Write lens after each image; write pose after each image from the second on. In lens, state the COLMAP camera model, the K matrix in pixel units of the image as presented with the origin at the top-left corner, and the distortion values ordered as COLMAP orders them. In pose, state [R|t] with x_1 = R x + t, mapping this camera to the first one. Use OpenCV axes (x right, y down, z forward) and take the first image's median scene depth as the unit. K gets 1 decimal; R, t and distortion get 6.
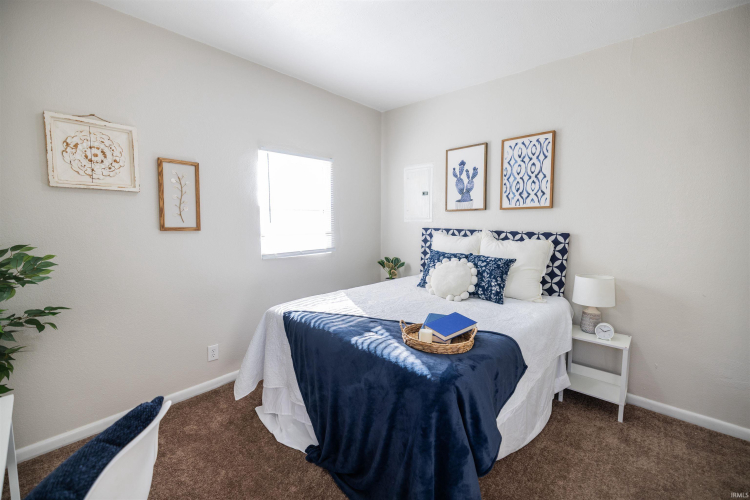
lens RADIAL K [[325.7, 0, 375.0], [0, 325.7, 250.0], [0, 0, 1]] dist [-0.000882, -0.000057]
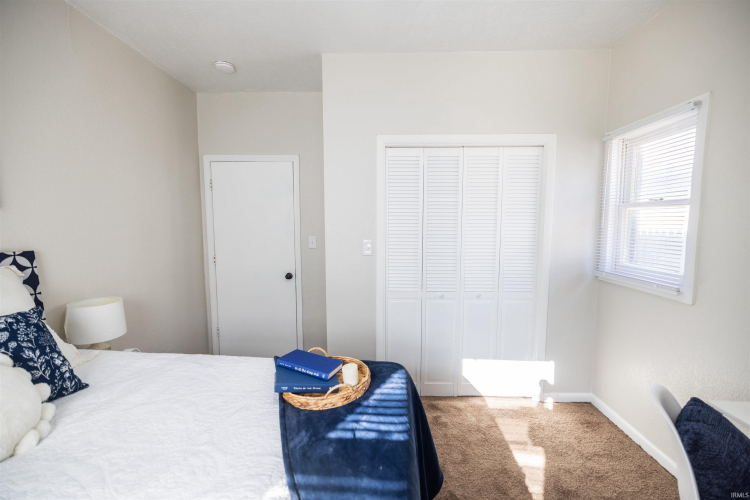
lens RADIAL K [[325.7, 0, 375.0], [0, 325.7, 250.0], [0, 0, 1]] dist [-0.000882, -0.000057]
pose [[-0.664810, -0.065225, 0.744159, -0.420435], [0.068510, 0.986659, 0.147684, -0.138049], [-0.743864, 0.149164, -0.651472, 1.288854]]
